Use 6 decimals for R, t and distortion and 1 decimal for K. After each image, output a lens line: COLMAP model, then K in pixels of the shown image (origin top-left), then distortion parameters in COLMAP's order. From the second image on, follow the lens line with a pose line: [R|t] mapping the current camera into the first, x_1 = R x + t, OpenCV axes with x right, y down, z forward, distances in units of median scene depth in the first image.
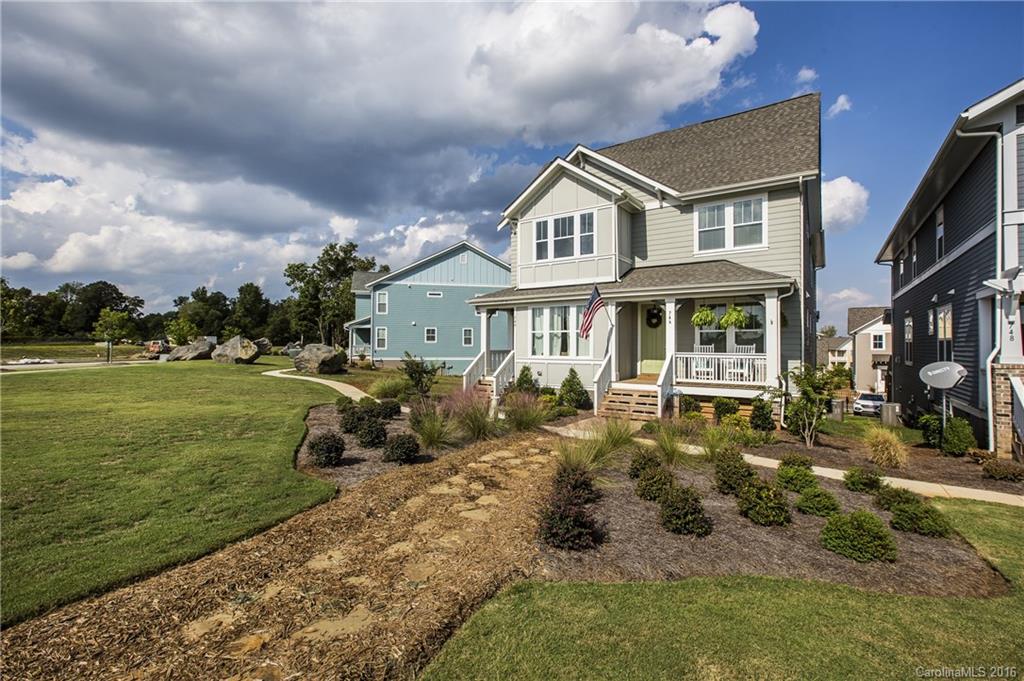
lens RADIAL K [[465.5, 0, 511.8], [0, 465.5, 340.3], [0, 0, 1]] dist [0.001626, 0.001304]
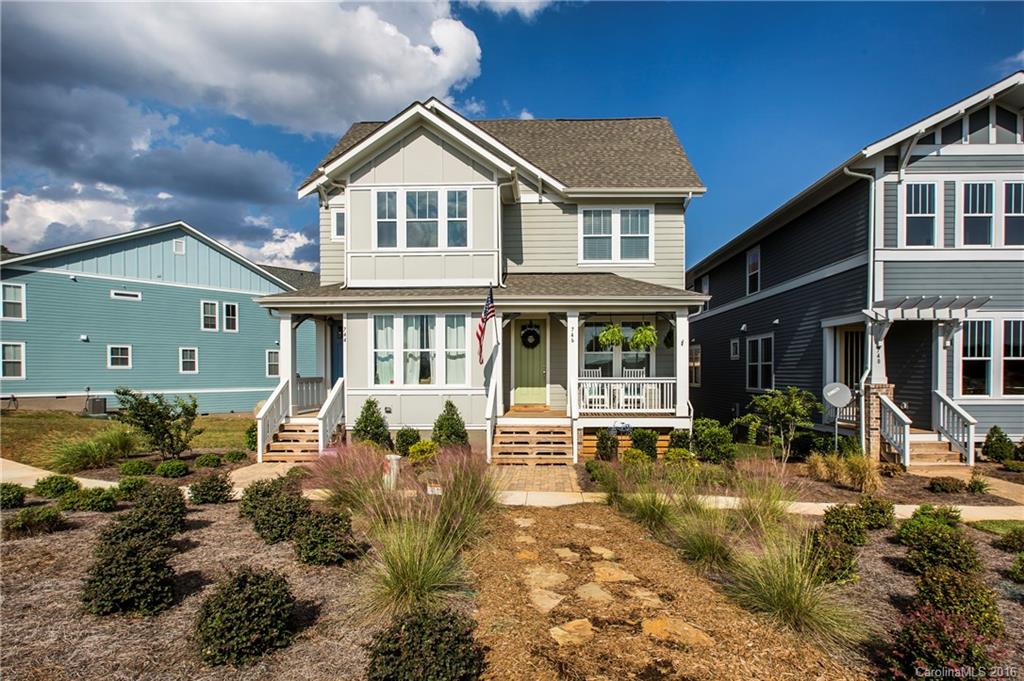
lens RADIAL K [[465.5, 0, 509.3], [0, 465.5, 376.6], [0, 0, 1]] dist [0.001626, 0.001304]
pose [[0.830746, -0.009758, 0.556566, -0.187777], [-0.001578, 0.999801, 0.019885, 0.007451], [-0.556649, -0.017398, 0.830565, 0.338841]]
